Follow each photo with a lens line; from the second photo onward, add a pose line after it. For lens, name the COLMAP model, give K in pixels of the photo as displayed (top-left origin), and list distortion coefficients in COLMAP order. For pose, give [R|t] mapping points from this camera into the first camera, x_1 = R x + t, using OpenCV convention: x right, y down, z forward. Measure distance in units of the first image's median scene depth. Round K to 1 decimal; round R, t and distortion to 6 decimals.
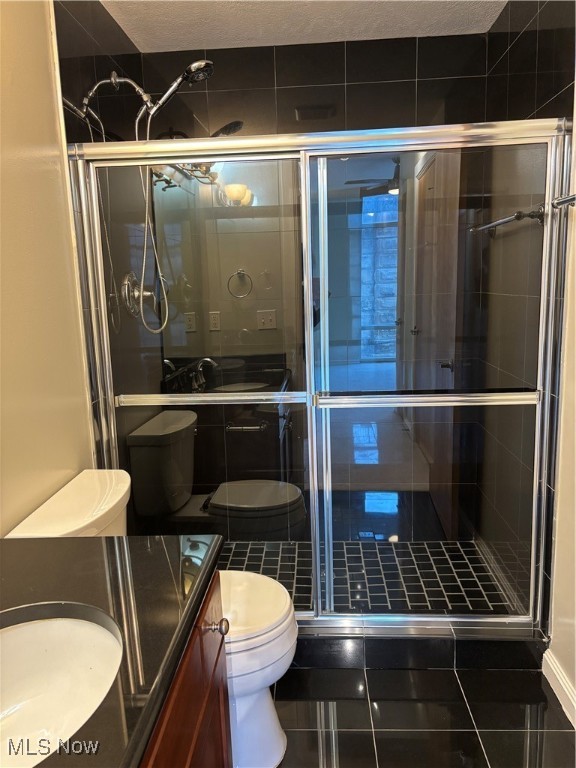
lens RADIAL K [[576.6, 0, 283.7], [0, 576.6, 379.4], [0, 0, 1]] dist [0.057871, -0.084293]
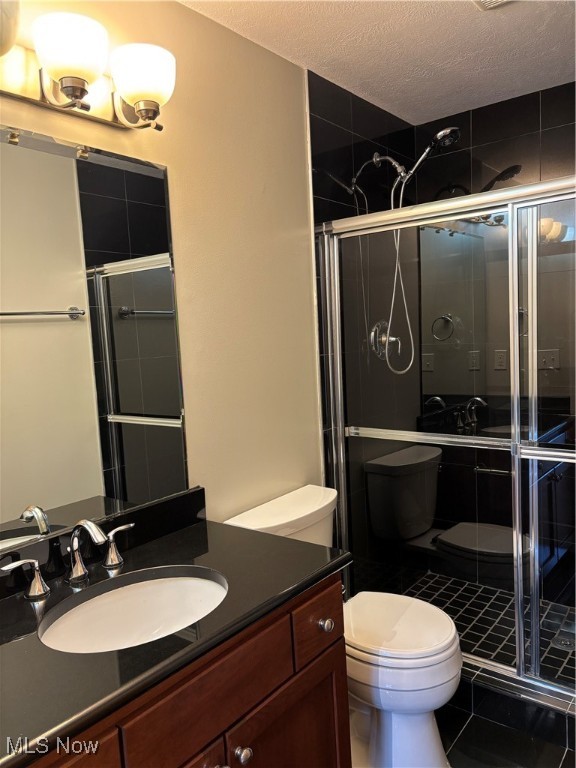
lens RADIAL K [[576.6, 0, 283.7], [0, 576.6, 379.4], [0, 0, 1]] dist [0.057871, -0.084293]
pose [[0.819057, 0.041448, -0.572212, 0.247048], [-0.072740, 0.996840, -0.031913, -0.018945], [0.569082, 0.067762, 0.819484, -0.039196]]
